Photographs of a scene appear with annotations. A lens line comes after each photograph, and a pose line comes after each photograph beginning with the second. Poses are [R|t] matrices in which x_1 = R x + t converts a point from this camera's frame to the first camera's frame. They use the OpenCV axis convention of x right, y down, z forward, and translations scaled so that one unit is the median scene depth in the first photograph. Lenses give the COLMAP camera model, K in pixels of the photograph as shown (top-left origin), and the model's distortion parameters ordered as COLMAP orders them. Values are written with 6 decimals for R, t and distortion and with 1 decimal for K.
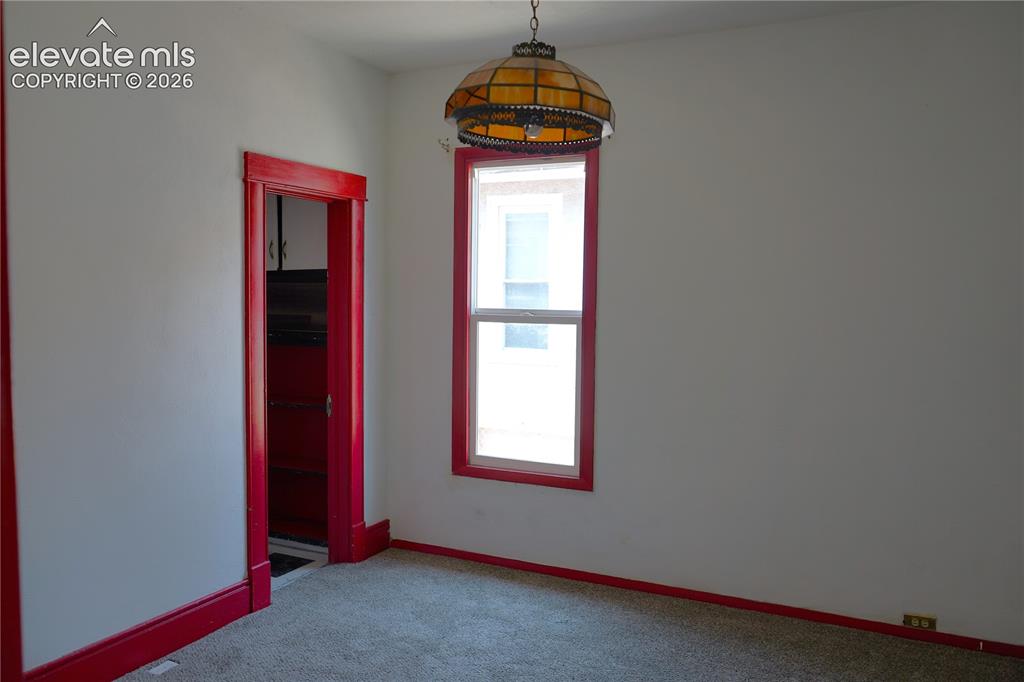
lens RADIAL K [[815.4, 0, 514.7], [0, 815.4, 344.6], [0, 0, 1]] dist [-0.012635, 0.009318]
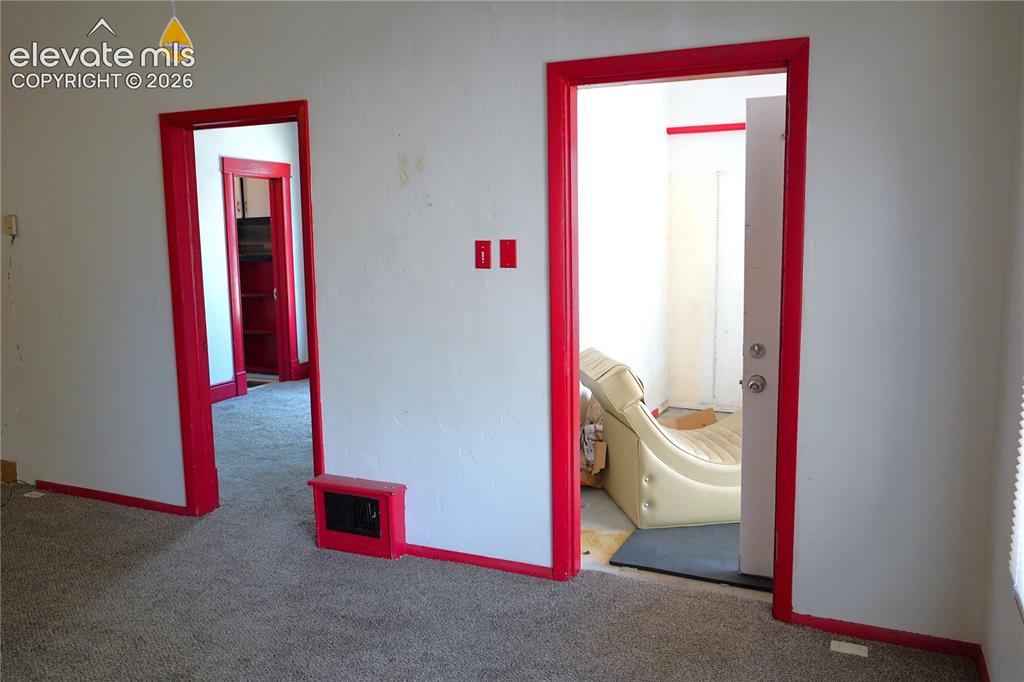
lens RADIAL K [[815.4, 0, 510.3], [0, 815.4, 337.8], [0, 0, 1]] dist [-0.012635, 0.009318]
pose [[0.999157, -0.029015, 0.029025, 0.235362], [0.026914, 0.997161, 0.070327, 0.059950], [-0.030983, -0.069486, 0.997102, -0.812353]]
